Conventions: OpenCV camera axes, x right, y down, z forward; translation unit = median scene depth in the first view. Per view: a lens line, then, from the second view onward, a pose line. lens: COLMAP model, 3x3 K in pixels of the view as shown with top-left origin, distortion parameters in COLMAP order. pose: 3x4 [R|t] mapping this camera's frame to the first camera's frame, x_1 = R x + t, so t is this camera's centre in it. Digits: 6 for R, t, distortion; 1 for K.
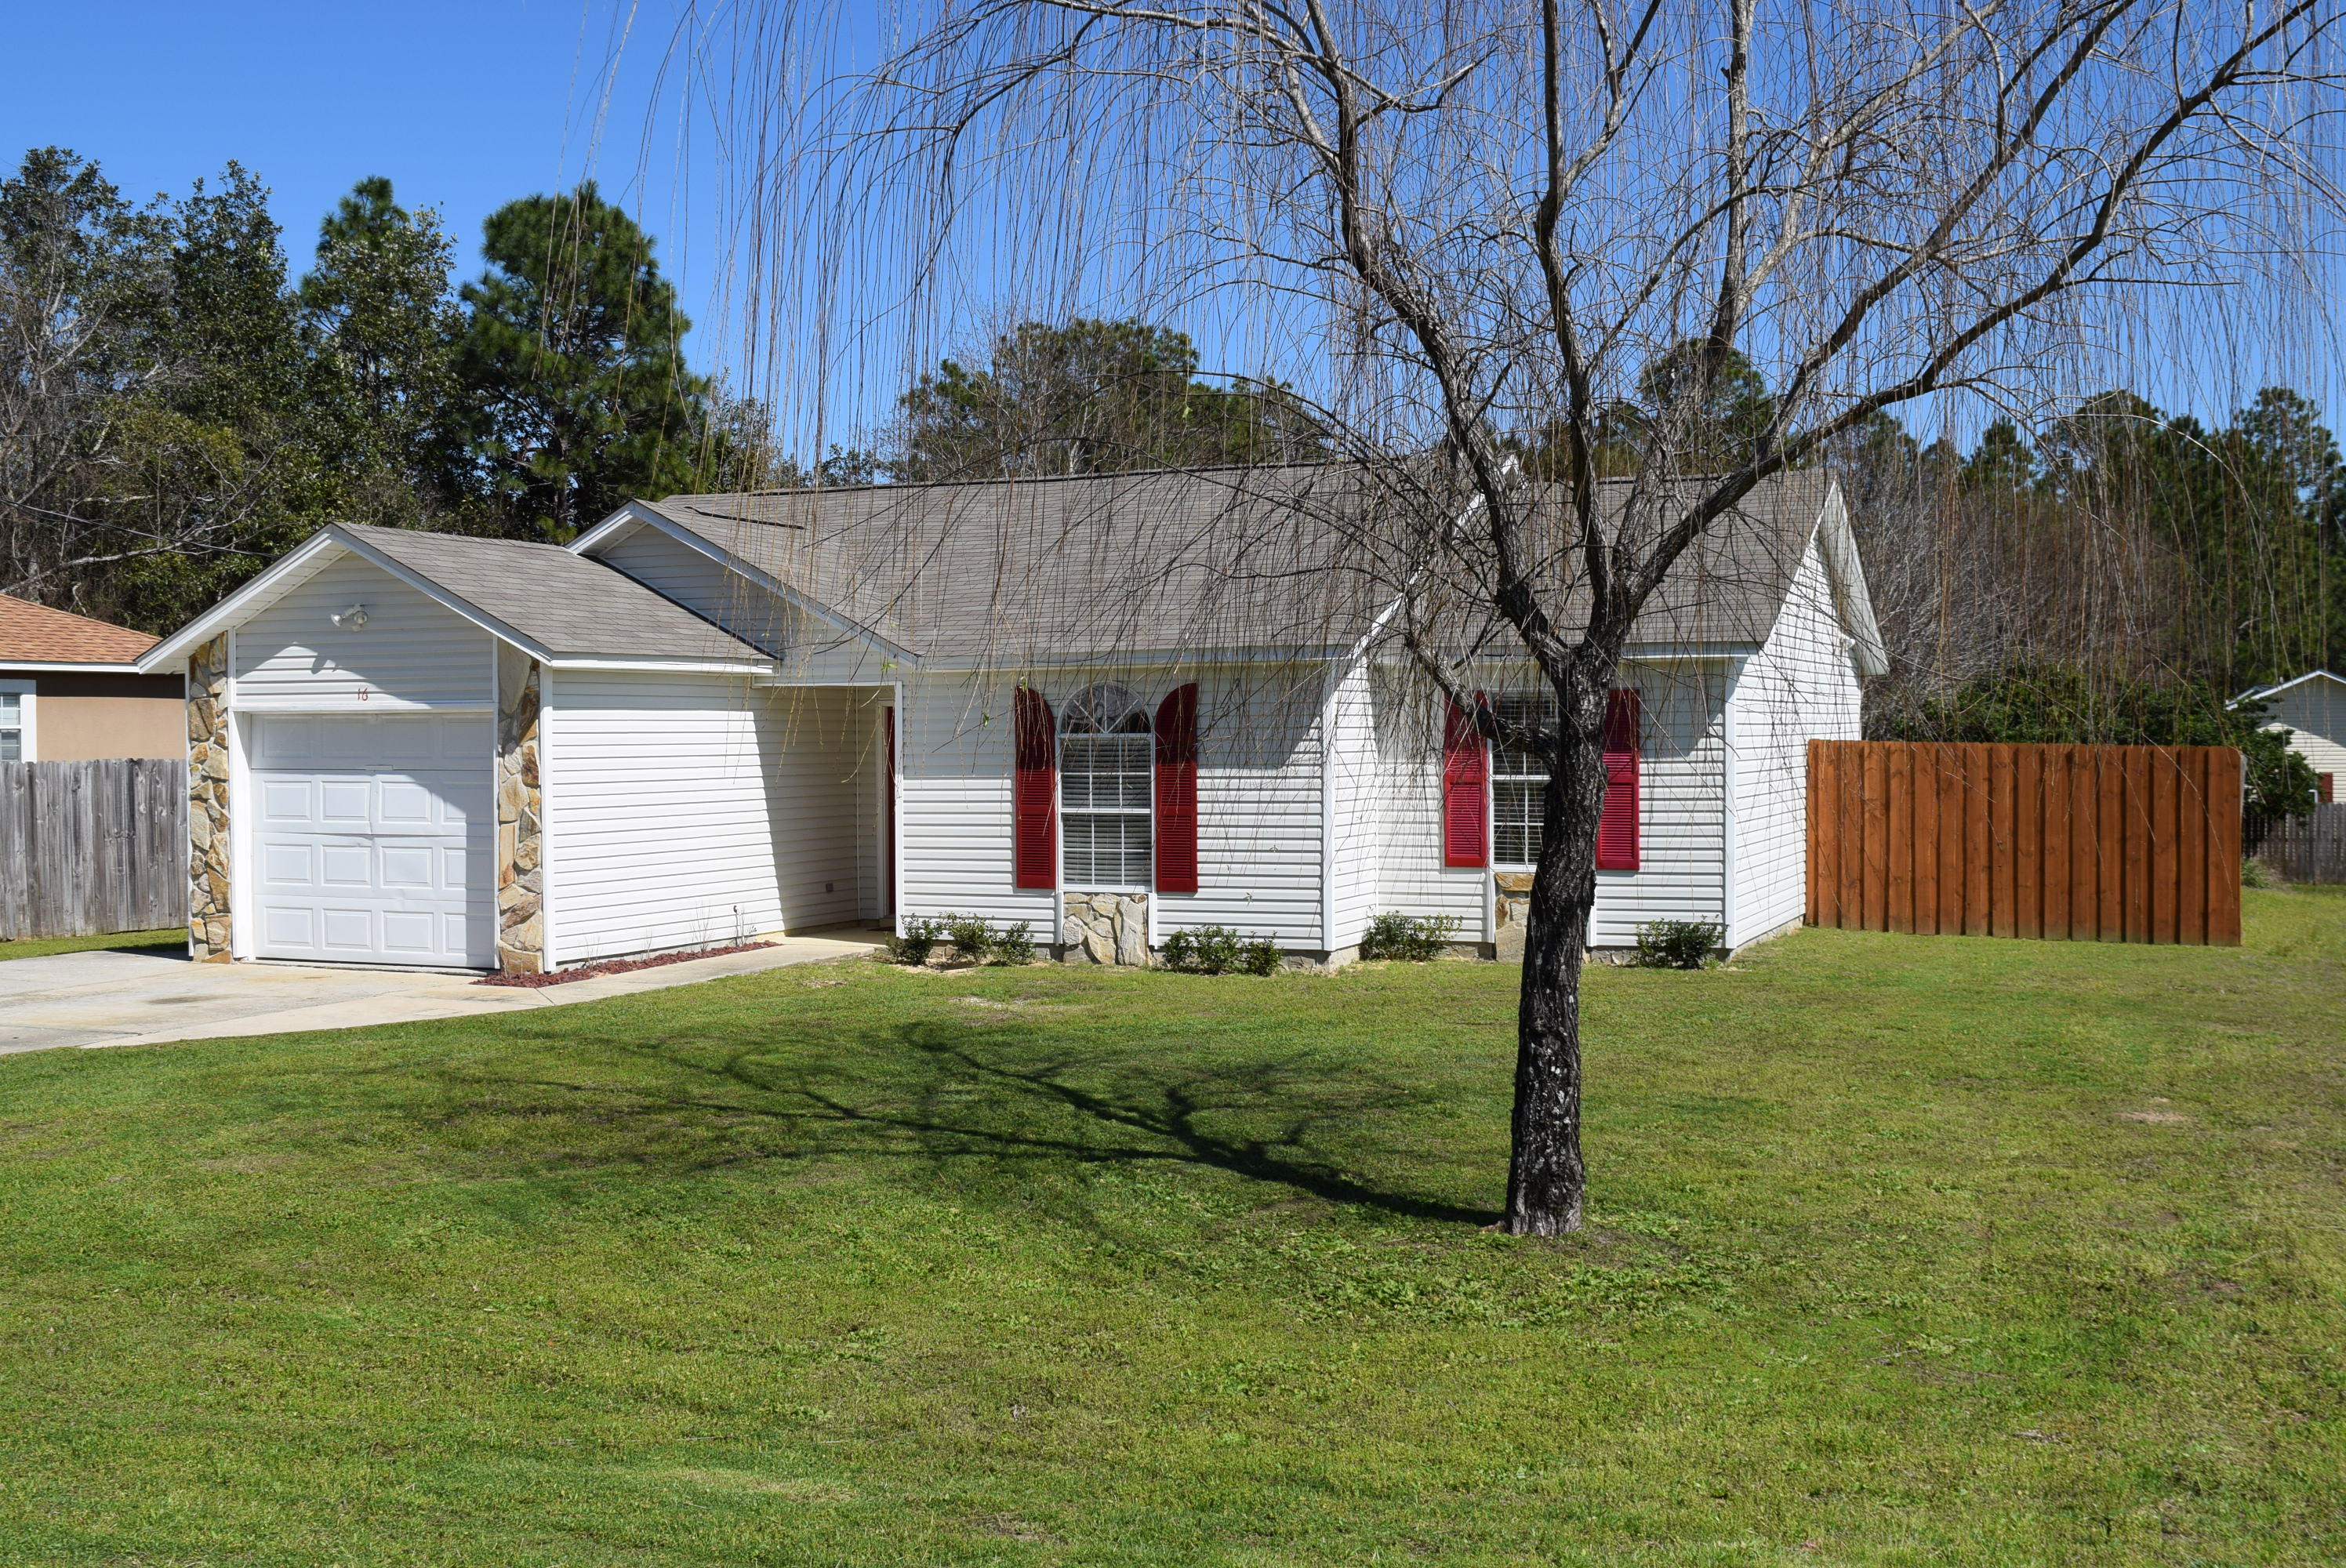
lens RADIAL K [[2528.5, 0, 1171.4], [0, 2528.5, 773.2], [0, 0, 1]] dist [-0.061470, 0.000000]
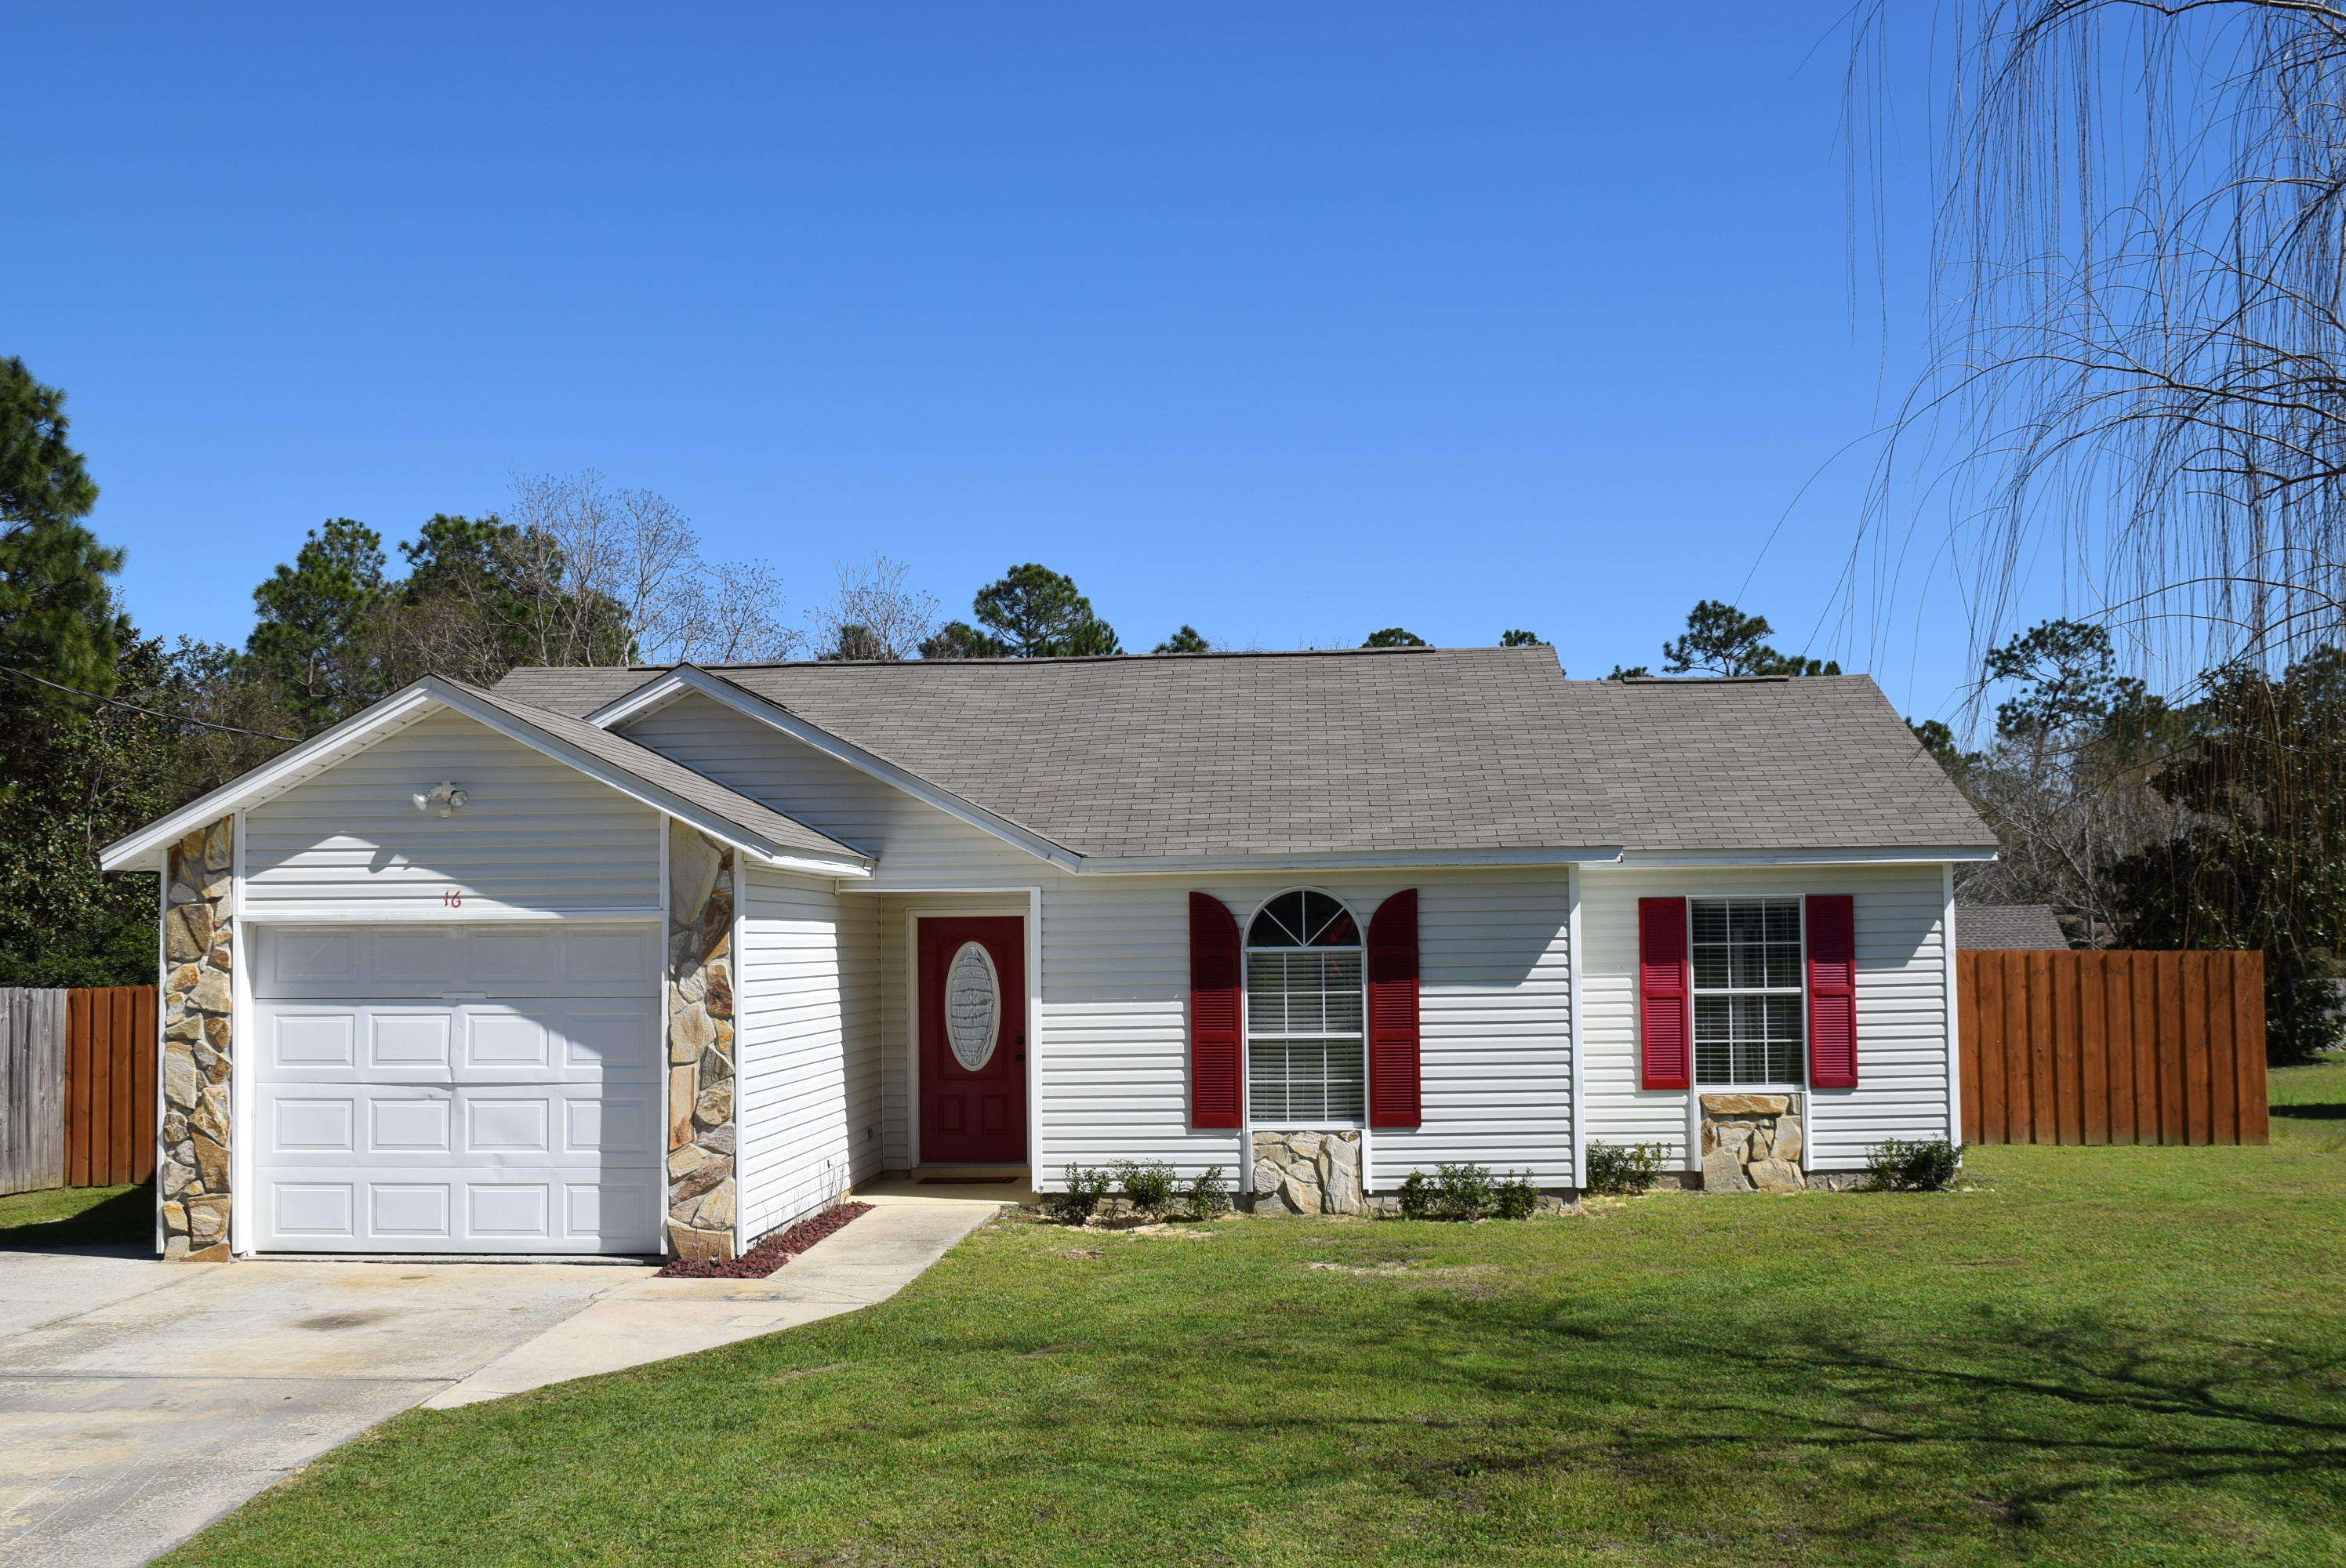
lens RADIAL K [[2463.4, 0, 1174.4], [0, 2463.4, 787.5], [0, 0, 1]] dist [-0.069205, 0.000000]
pose [[0.939471, 0.016336, 0.342239, -0.360875], [0.011882, 0.996708, -0.080194, -0.002944], [-0.342422, 0.079406, 0.936185, 0.218251]]
